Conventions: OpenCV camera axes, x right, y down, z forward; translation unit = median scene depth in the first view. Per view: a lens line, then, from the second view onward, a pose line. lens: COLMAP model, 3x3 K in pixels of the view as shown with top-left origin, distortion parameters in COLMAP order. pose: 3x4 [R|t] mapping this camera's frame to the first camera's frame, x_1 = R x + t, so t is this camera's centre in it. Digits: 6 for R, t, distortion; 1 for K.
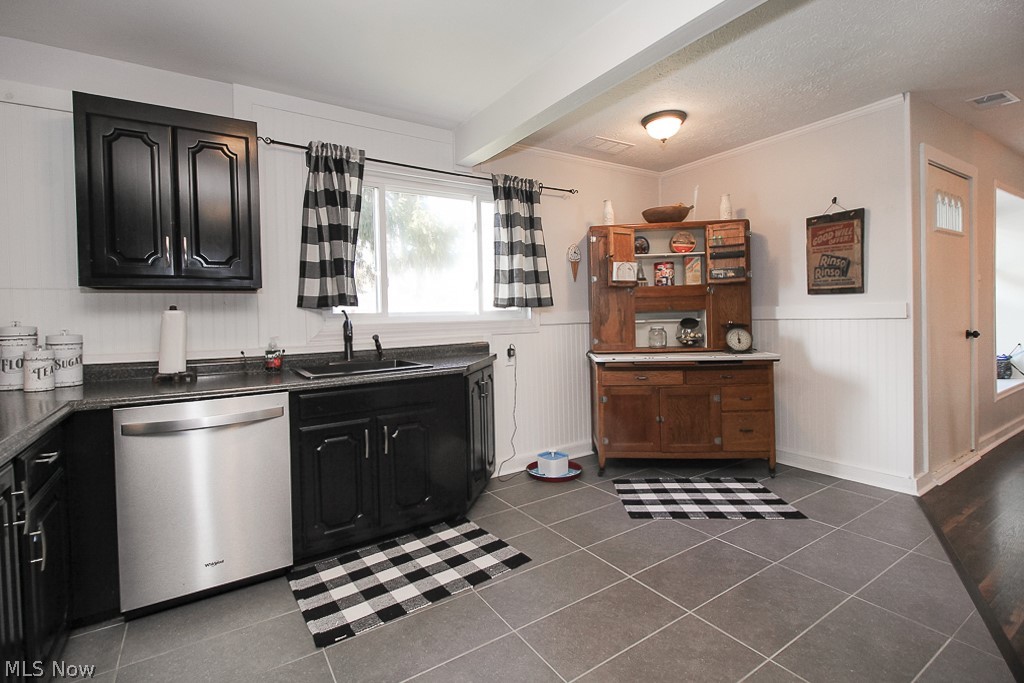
lens RADIAL K [[484.9, 0, 508.8], [0, 484.9, 315.9], [0, 0, 1]] dist [0.000602, -0.000823]
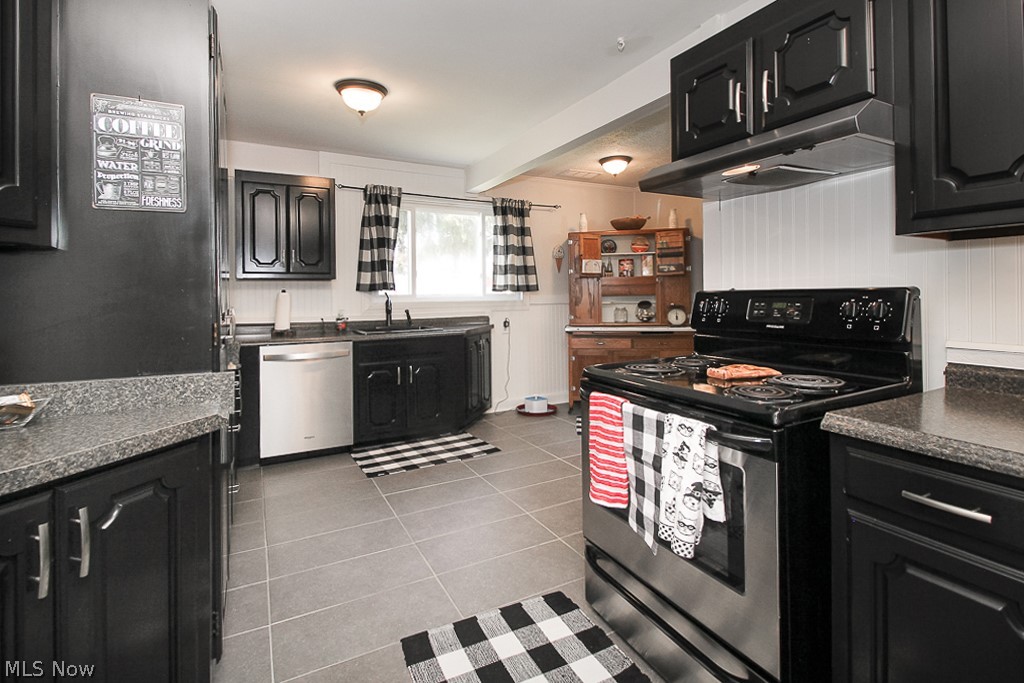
lens RADIAL K [[567.8, 0, 588.7], [0, 567.8, 288.5], [0, 0, 1]] dist [-0.000776, 0.000186]
pose [[0.999847, 0.012164, 0.012556, 0.225836], [-0.012004, 0.999847, -0.012715, -0.009070], [-0.012709, 0.012562, 0.999840, -0.653632]]
